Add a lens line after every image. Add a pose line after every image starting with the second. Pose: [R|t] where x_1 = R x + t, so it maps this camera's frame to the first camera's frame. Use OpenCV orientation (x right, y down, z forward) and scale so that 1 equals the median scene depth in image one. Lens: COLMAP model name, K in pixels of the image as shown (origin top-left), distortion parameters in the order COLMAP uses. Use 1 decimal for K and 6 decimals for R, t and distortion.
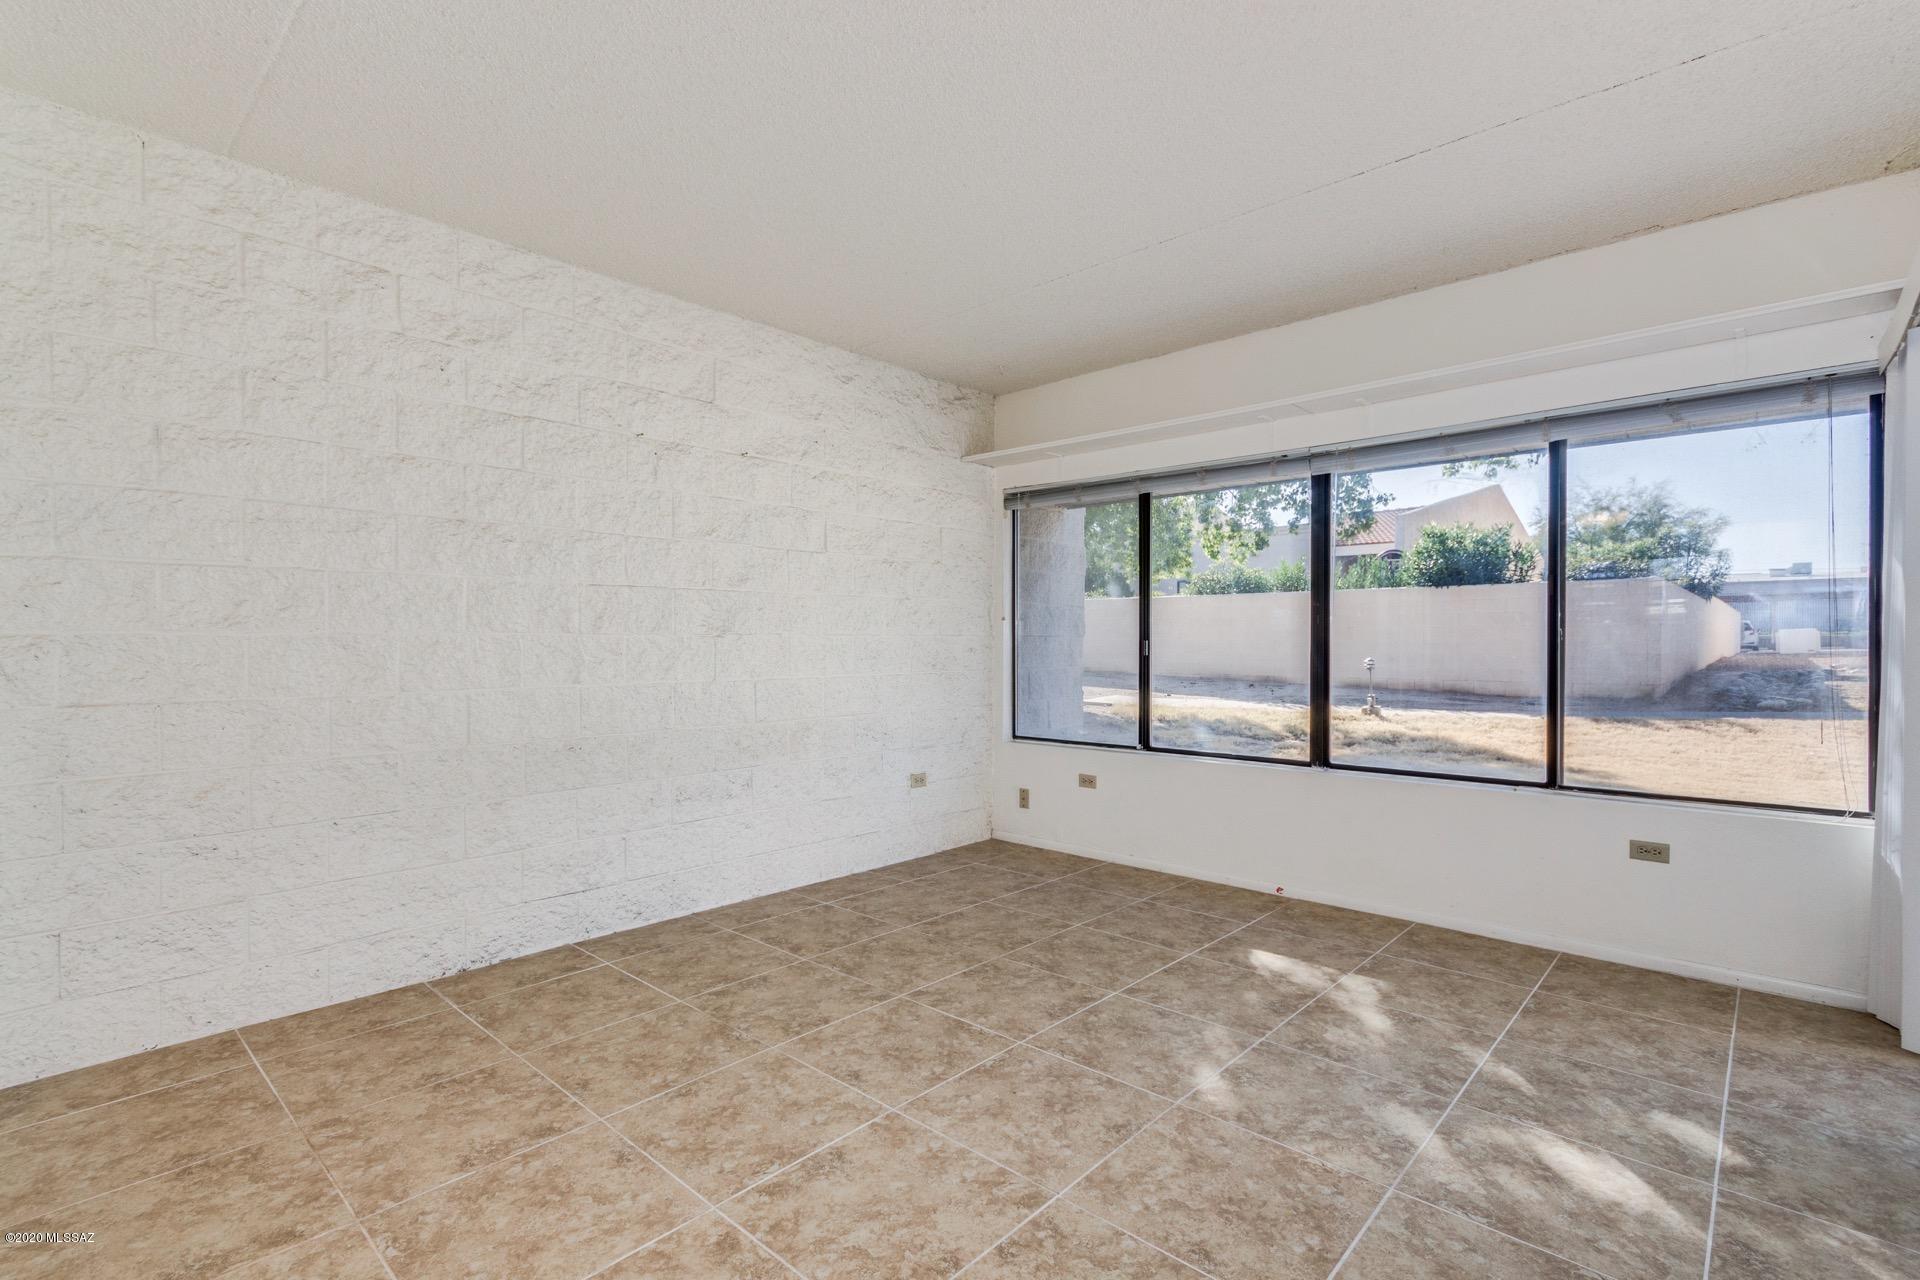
lens RADIAL K [[904.0, 0, 960.0], [0, 904.0, 640.0], [0, 0, 1]] dist [0.003289, 0.000983]
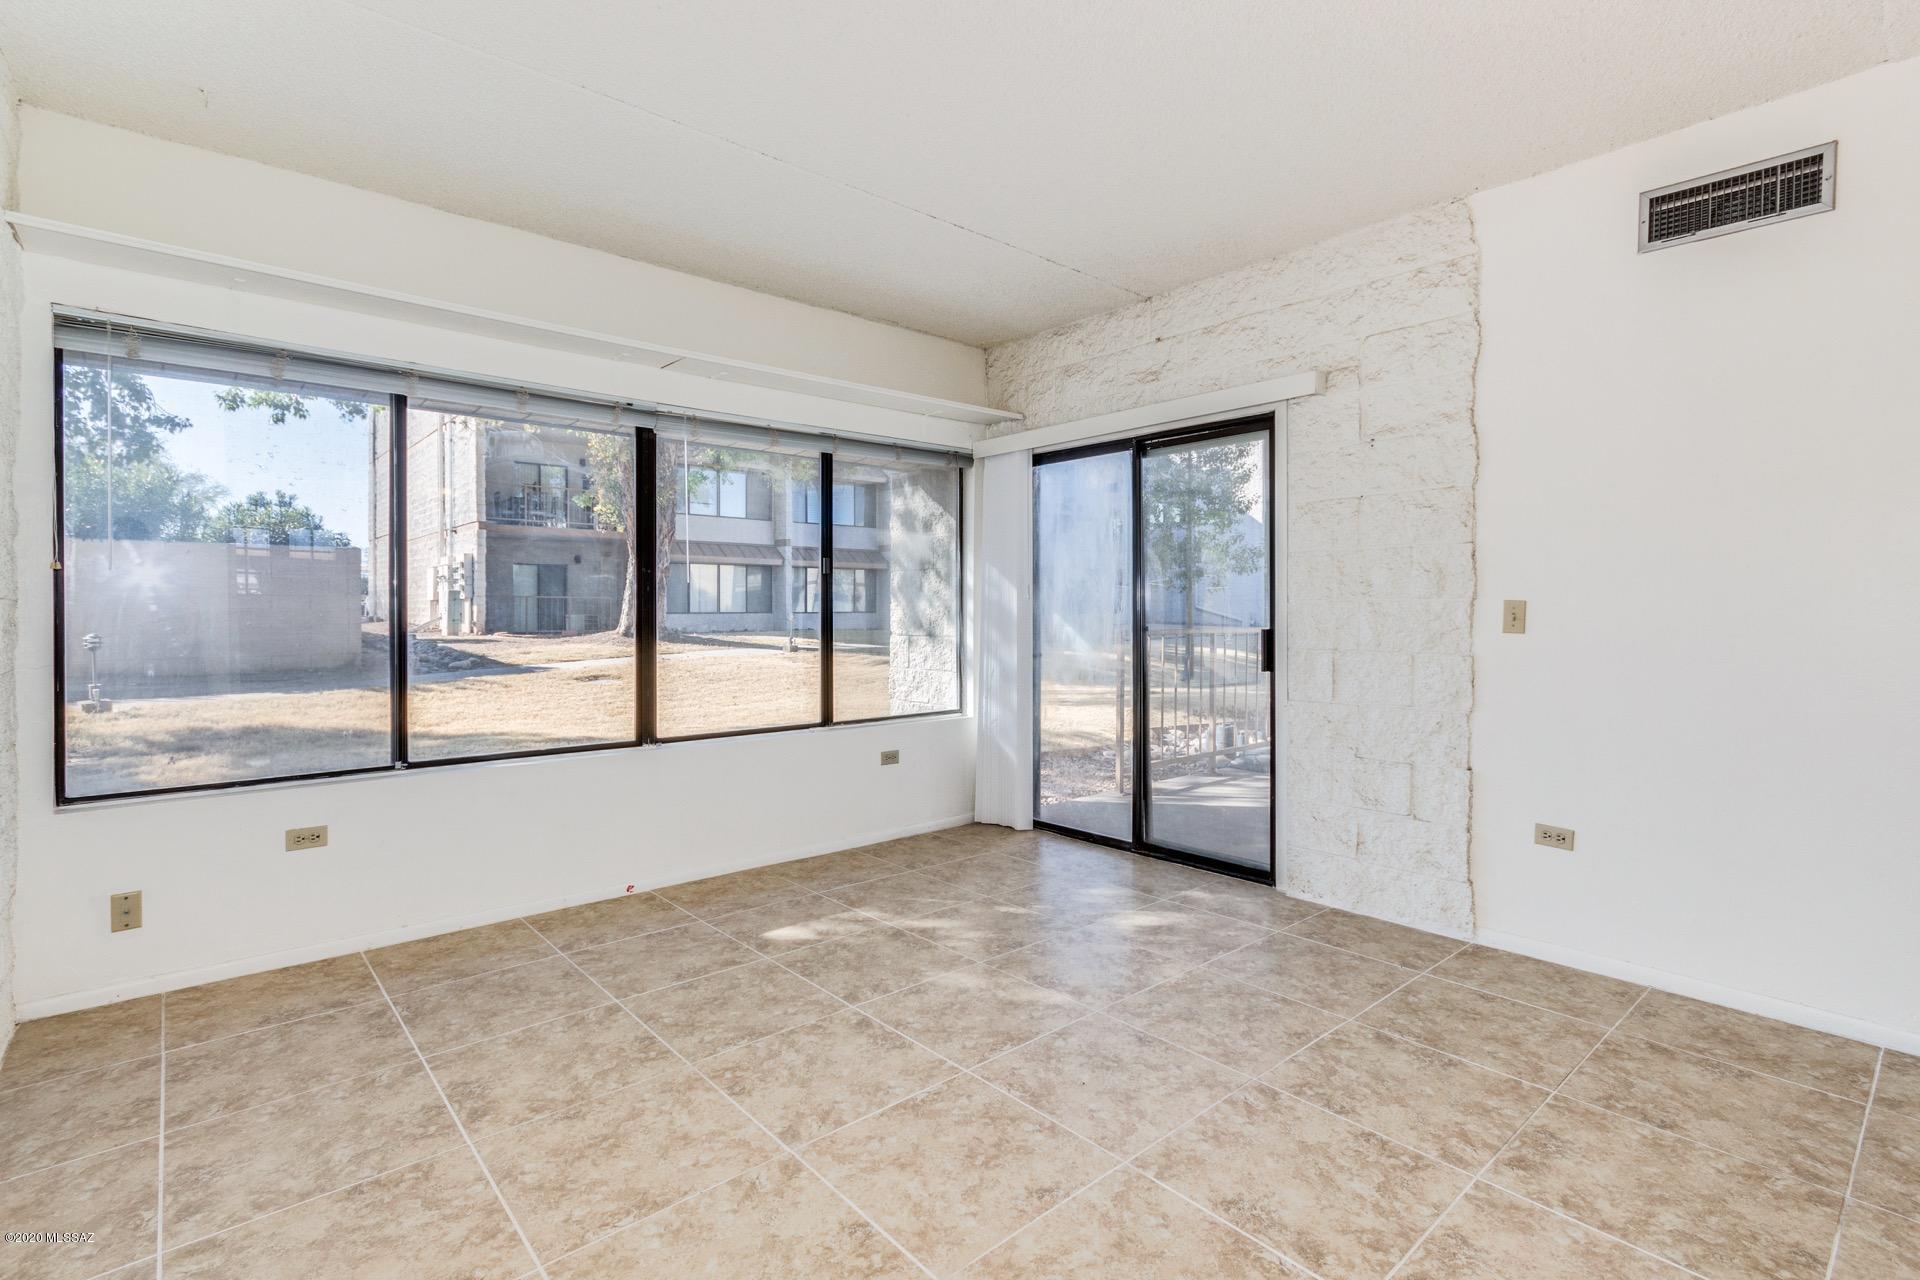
lens RADIAL K [[902.9, 0, 973.0], [0, 902.9, 618.4], [0, 0, 1]] dist [0.003178, 0.000291]
pose [[0.088538, -0.007787, 0.996042, -0.591851], [-0.001766, 0.999967, 0.007974, 0.001453], [-0.996071, -0.002465, 0.088521, 0.682193]]
